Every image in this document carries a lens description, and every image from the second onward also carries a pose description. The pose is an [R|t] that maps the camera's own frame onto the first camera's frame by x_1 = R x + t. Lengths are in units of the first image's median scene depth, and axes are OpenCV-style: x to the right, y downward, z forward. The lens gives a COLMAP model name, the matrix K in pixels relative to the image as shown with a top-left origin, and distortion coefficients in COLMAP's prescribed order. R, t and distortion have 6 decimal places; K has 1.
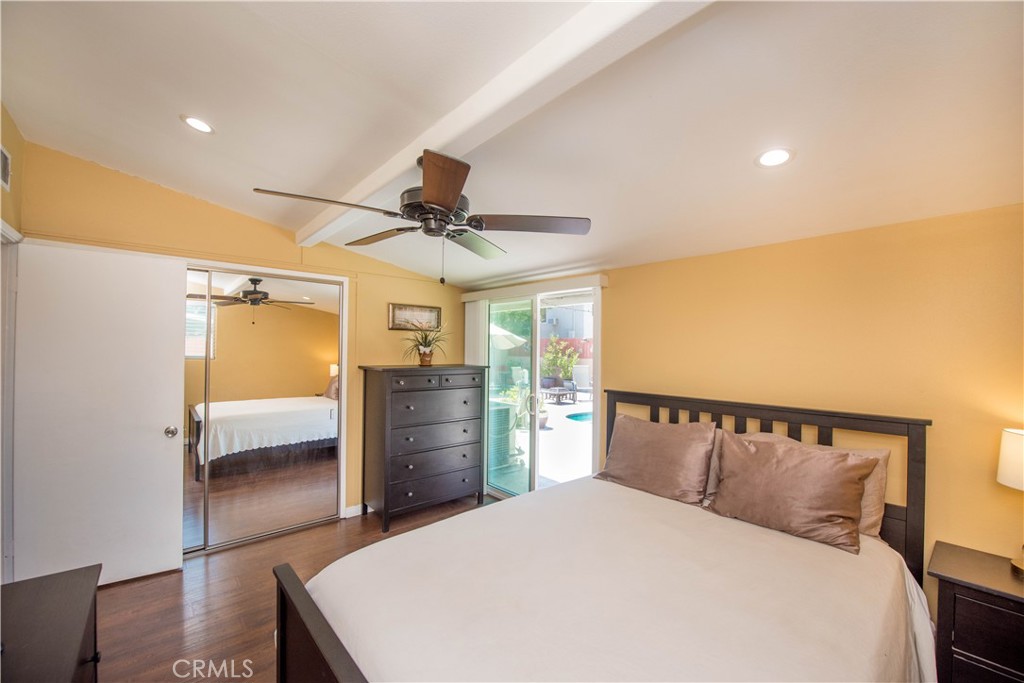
lens RADIAL K [[417.5, 0, 520.9], [0, 417.5, 343.7], [0, 0, 1]] dist [-0.023578, 0.000259]
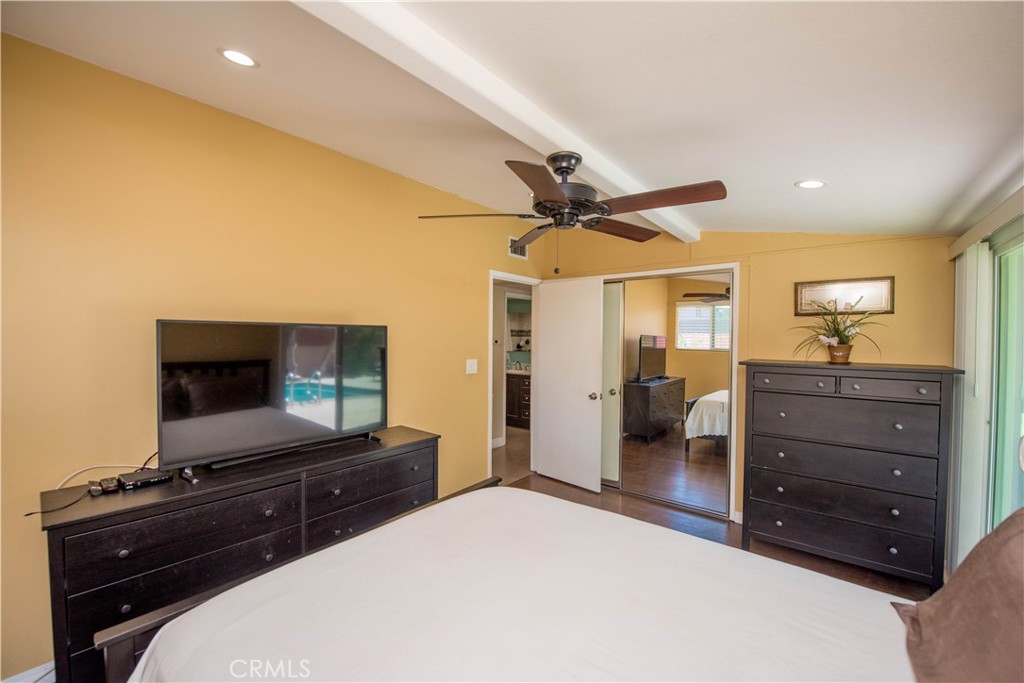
lens RADIAL K [[417.5, 0, 514.5], [0, 417.5, 345.4], [0, 0, 1]] dist [-0.023578, 0.000259]
pose [[0.182358, 0.002590, -0.983229, 0.368753], [0.012104, 0.999915, 0.004878, 0.012292], [0.983158, -0.012790, 0.182311, 0.330085]]
